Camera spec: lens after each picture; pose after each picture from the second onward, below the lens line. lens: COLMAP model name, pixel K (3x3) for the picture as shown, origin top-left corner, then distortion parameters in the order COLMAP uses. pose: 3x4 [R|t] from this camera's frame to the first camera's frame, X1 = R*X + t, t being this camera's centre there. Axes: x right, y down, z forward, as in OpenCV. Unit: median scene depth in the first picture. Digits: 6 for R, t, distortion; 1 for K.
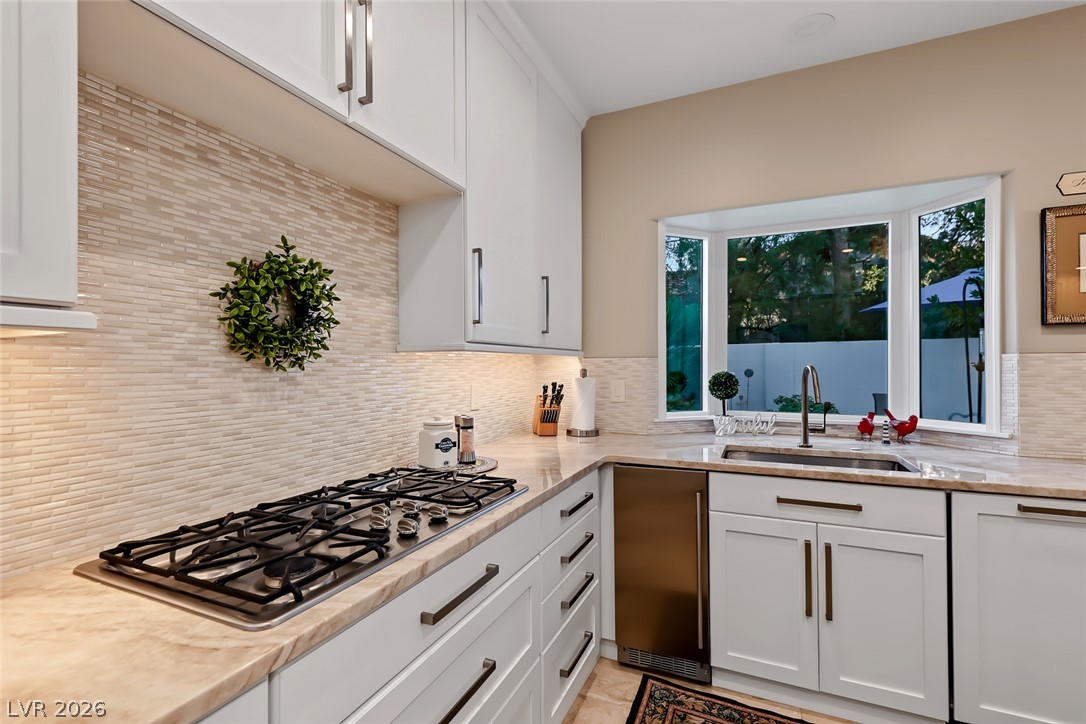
lens RADIAL K [[485.7, 0, 538.7], [0, 485.7, 361.6], [0, 0, 1]] dist [0.000599, -0.000150]
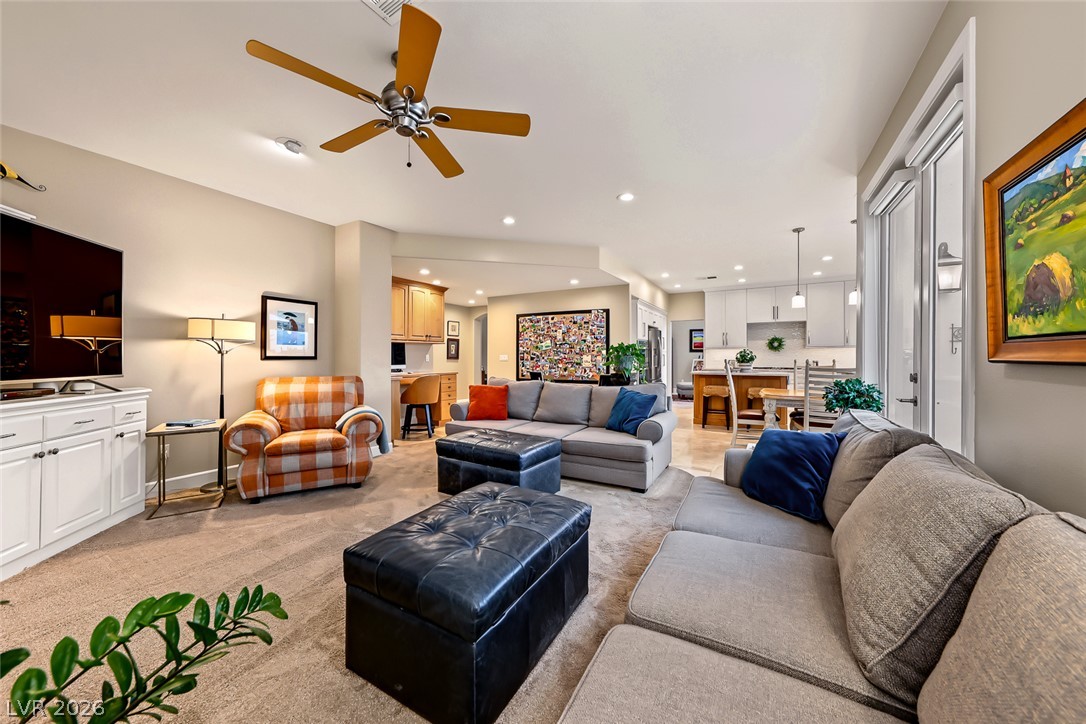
lens RADIAL K [[375.7, 0, 543.9], [0, 375.7, 358.0], [0, 0, 1]] dist [-0.000220, -0.000067]
pose [[-0.090255, 0.008732, -0.995880, 4.273399], [0.010402, 0.999915, 0.007825, 0.021769], [0.995864, -0.009652, -0.090338, -1.590352]]
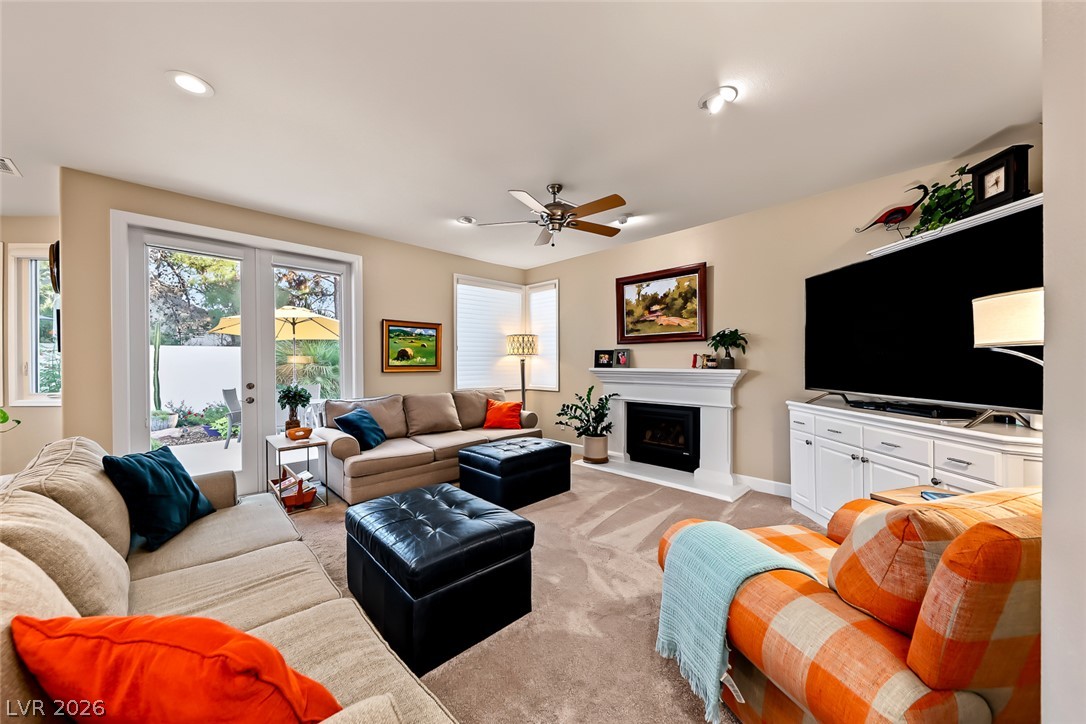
lens RADIAL K [[381.0, 0, 535.4], [0, 381.0, 364.3], [0, 0, 1]] dist [-0.002295, -0.000335]
pose [[0.356832, -0.000540, 0.934169, 1.621341], [-0.009056, 0.999951, 0.004038, -0.024469], [-0.934125, -0.009901, 0.356809, -2.606876]]
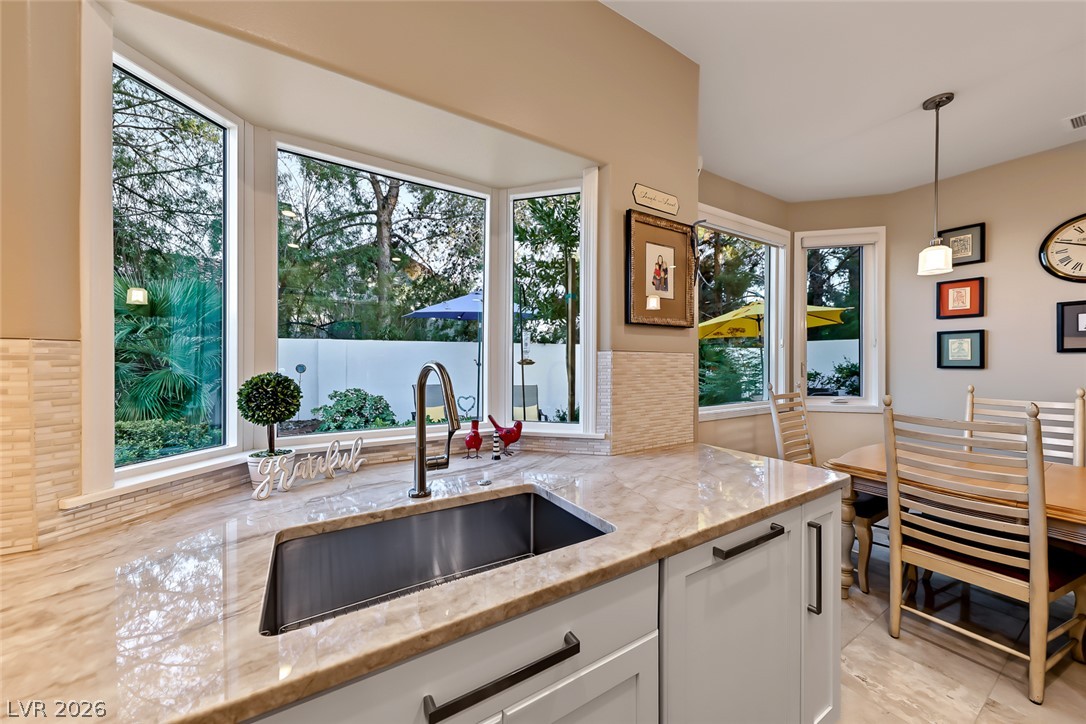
lens RADIAL K [[381.0, 0, 535.4], [0, 381.0, 364.3], [0, 0, 1]] dist [-0.002295, -0.000335]
pose [[0.565354, -0.002215, 0.824845, 0.290283], [-0.012882, 0.999851, 0.011515, 0.002812], [-0.824748, -0.017136, 0.565241, 0.758786]]
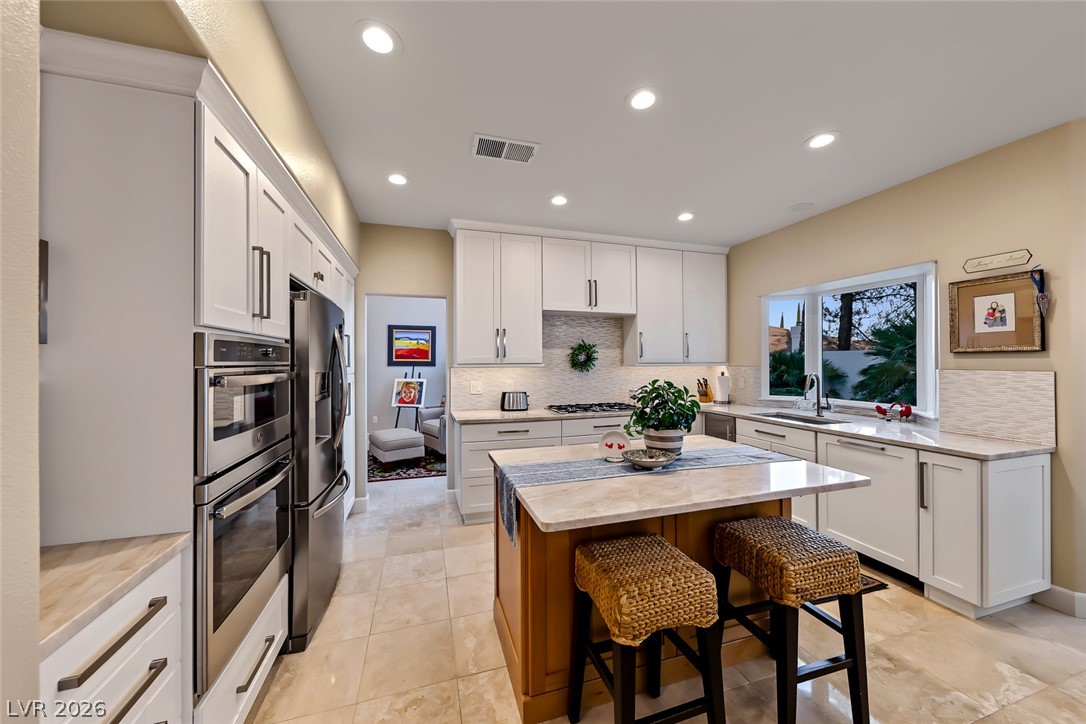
lens RADIAL K [[378.9, 0, 539.6], [0, 378.9, 362.1], [0, 0, 1]] dist [0.000116, -0.000021]
pose [[0.662975, 0.002536, -0.748637, 1.153263], [0.009591, 0.999883, 0.011881, -0.077914], [0.748580, -0.015057, 0.662873, -0.977373]]
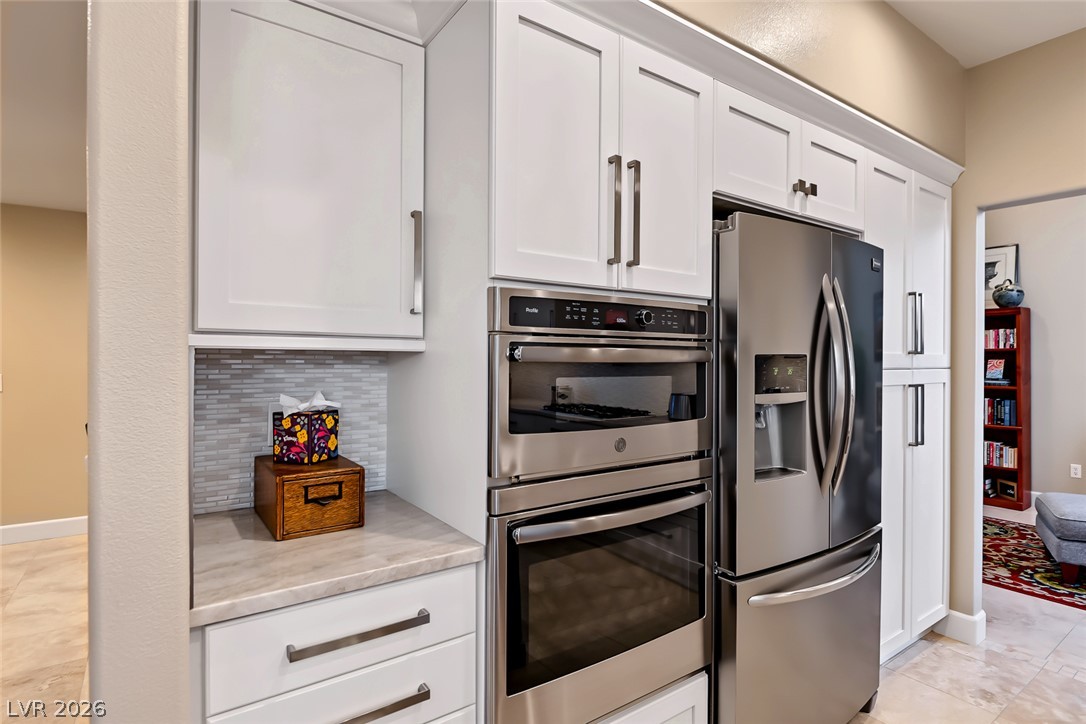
lens RADIAL K [[554.8, 0, 543.0], [0, 554.8, 362.0], [0, 0, 1]] dist [0.001116, -0.000115]
pose [[-0.499536, 0.004895, -0.866279, 0.892755], [0.008133, 0.999966, 0.000960, -0.032769], [0.866255, -0.006566, -0.499559, -0.604538]]
